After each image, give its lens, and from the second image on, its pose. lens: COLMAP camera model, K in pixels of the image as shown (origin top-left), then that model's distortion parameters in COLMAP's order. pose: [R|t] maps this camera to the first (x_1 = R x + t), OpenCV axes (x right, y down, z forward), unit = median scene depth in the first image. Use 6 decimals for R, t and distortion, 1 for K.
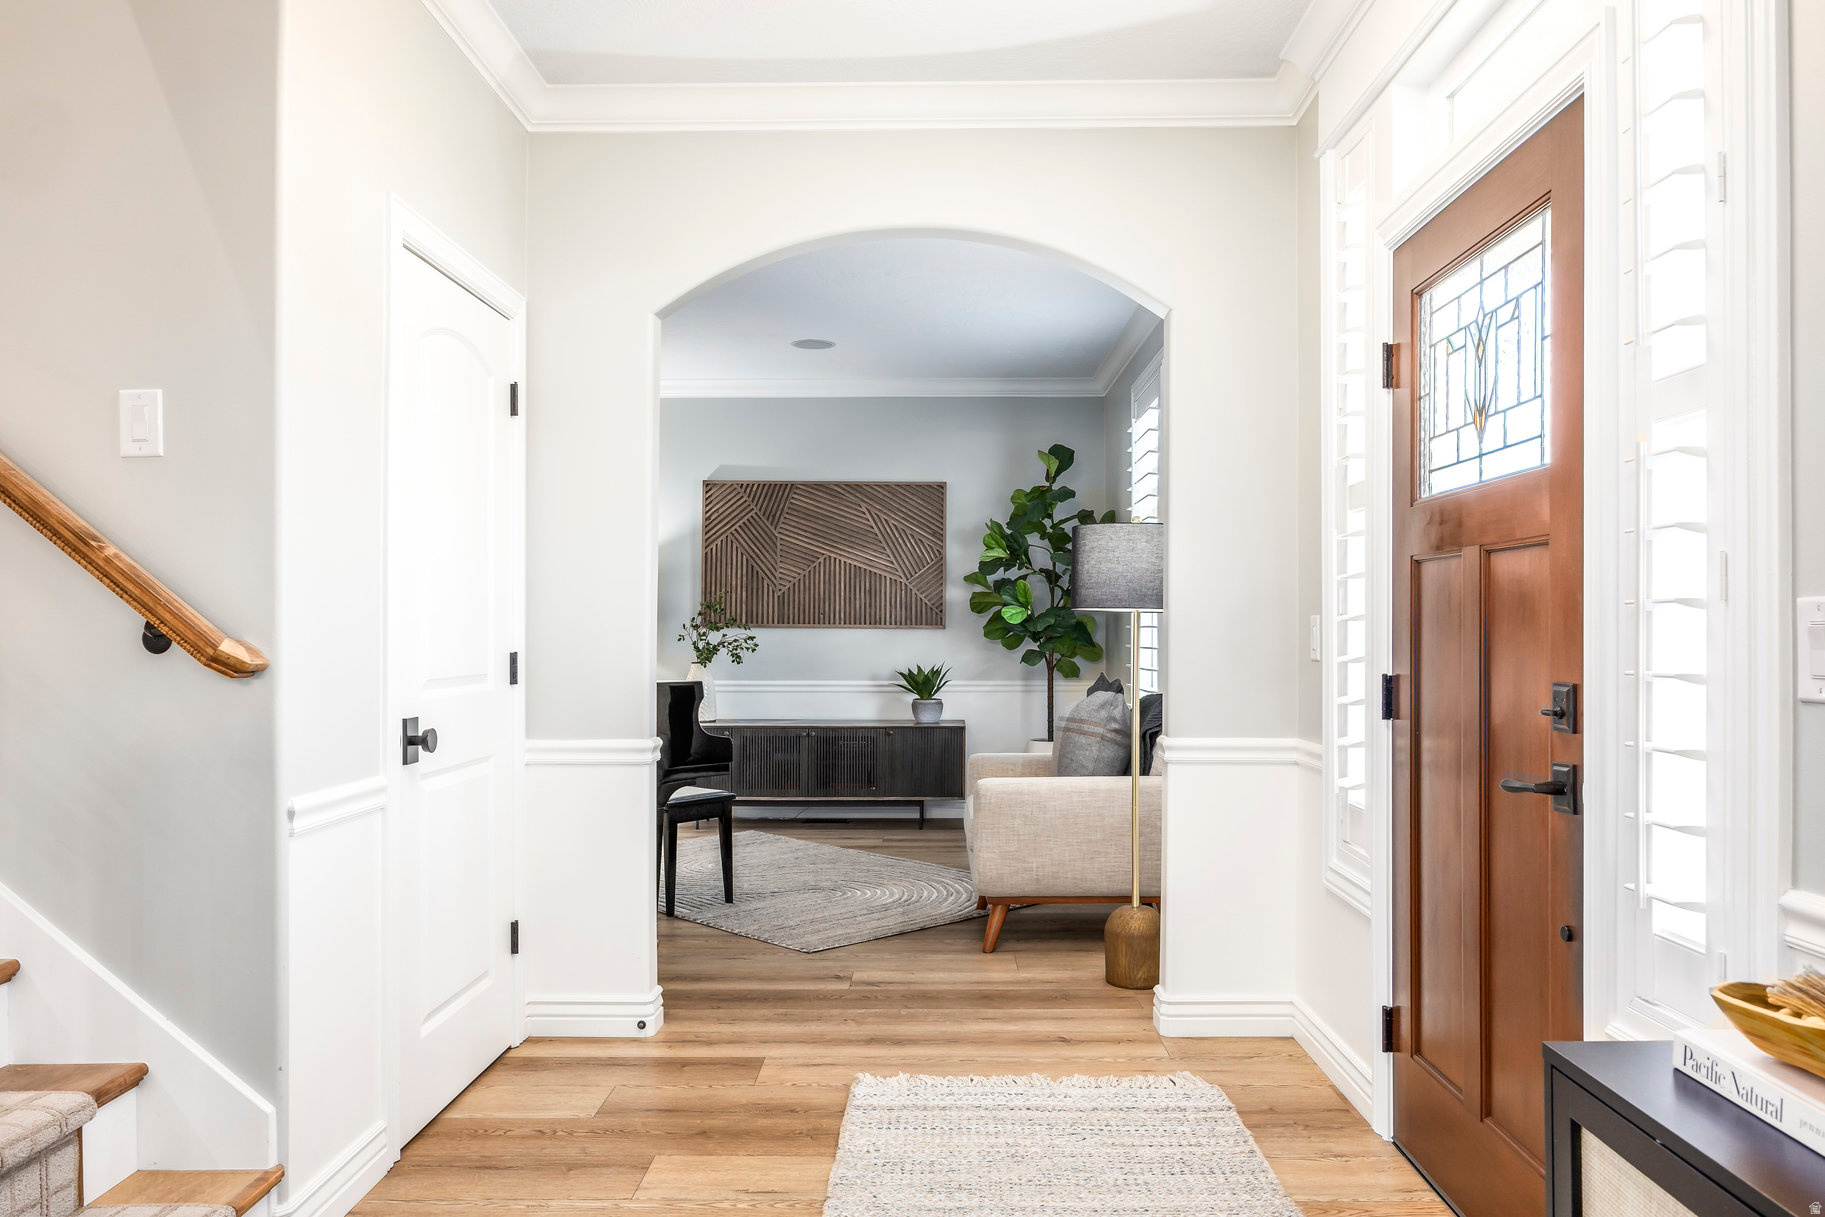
lens RADIAL K [[1324.3, 0, 912.5], [0, 1324.3, 608.5], [0, 0, 1]] dist [0.002471, 0.000055]
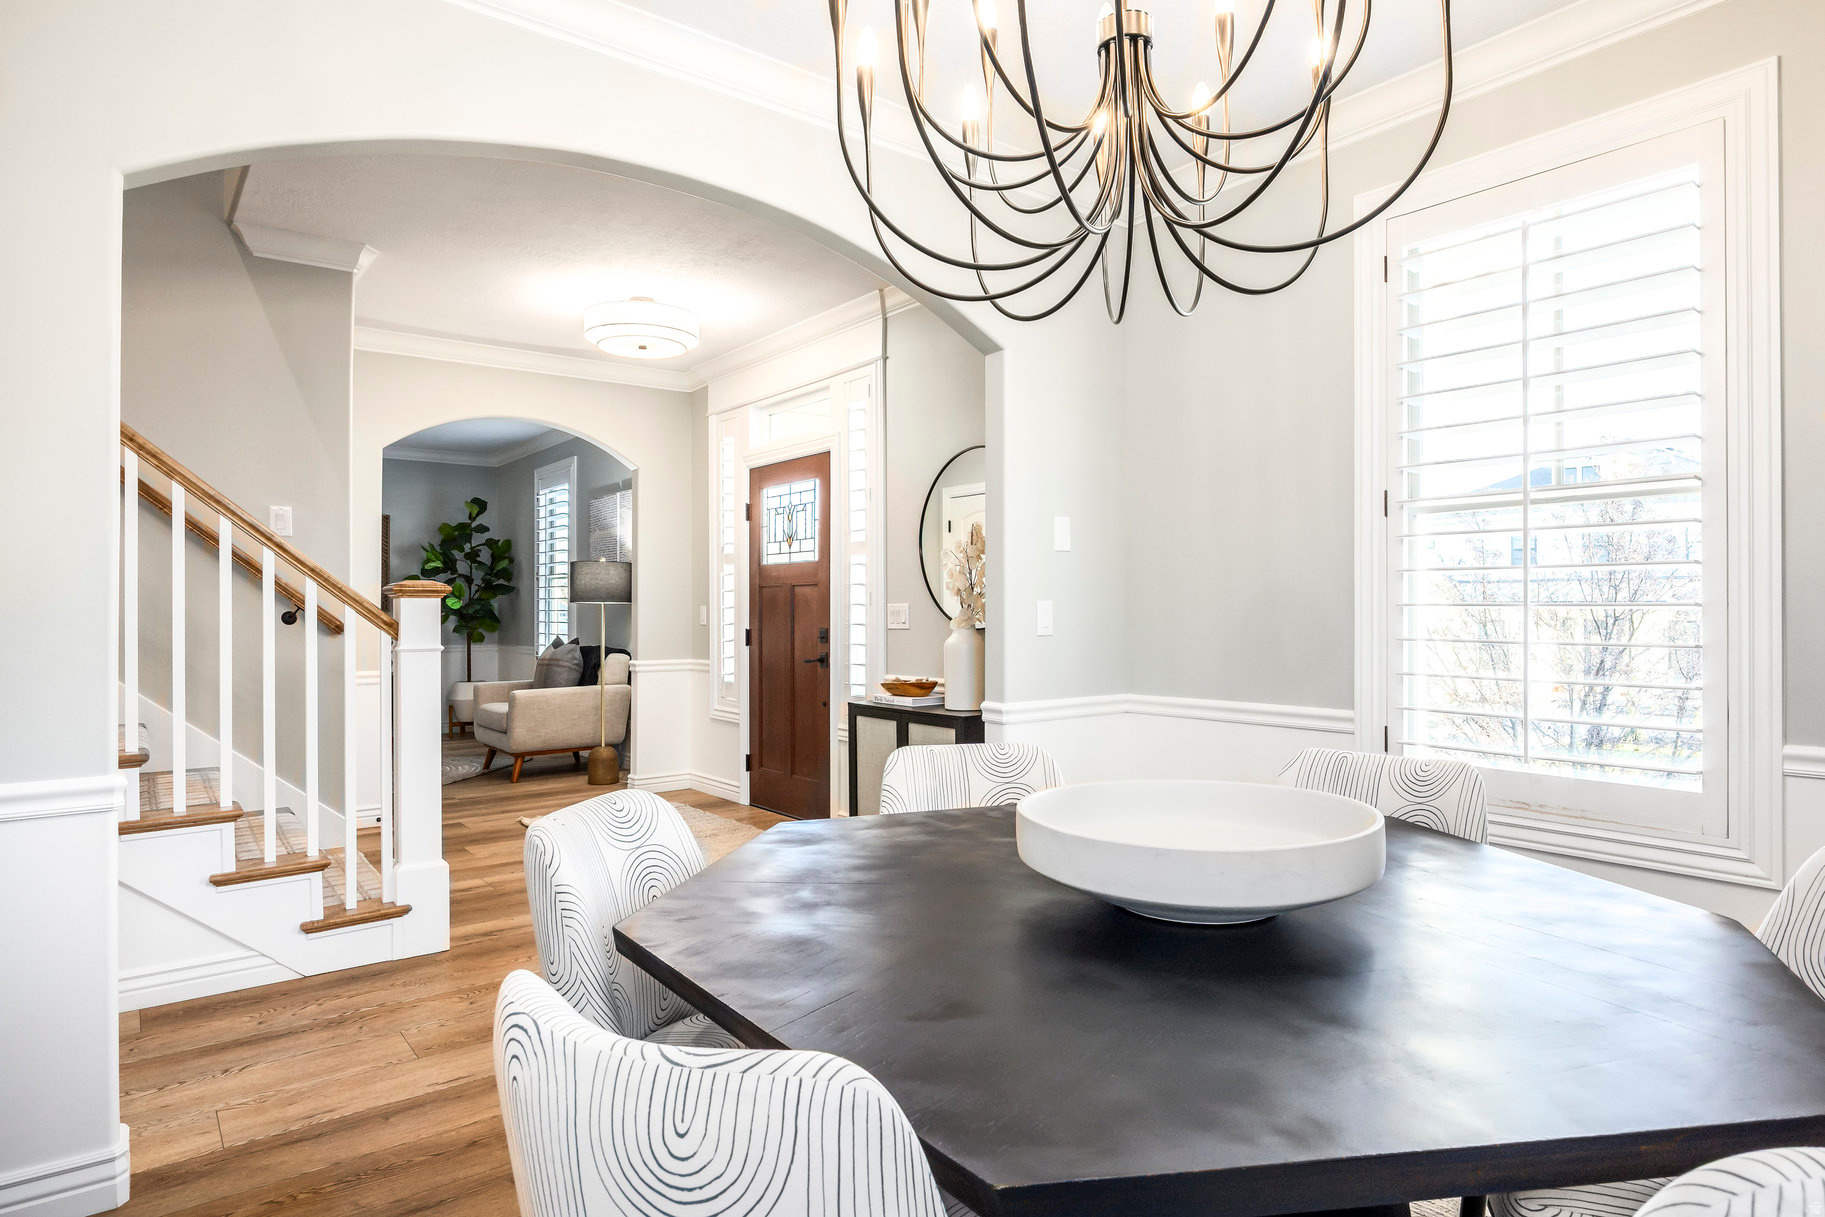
lens RADIAL K [[1076.1, 0, 928.2], [0, 1076.1, 605.5], [0, 0, 1]] dist [-0.002573, 0.000734]
pose [[0.774705, -0.001318, 0.632322, -0.714783], [-0.005840, 0.999940, 0.009240, -0.019262], [-0.632296, -0.010851, 0.774651, -0.885709]]
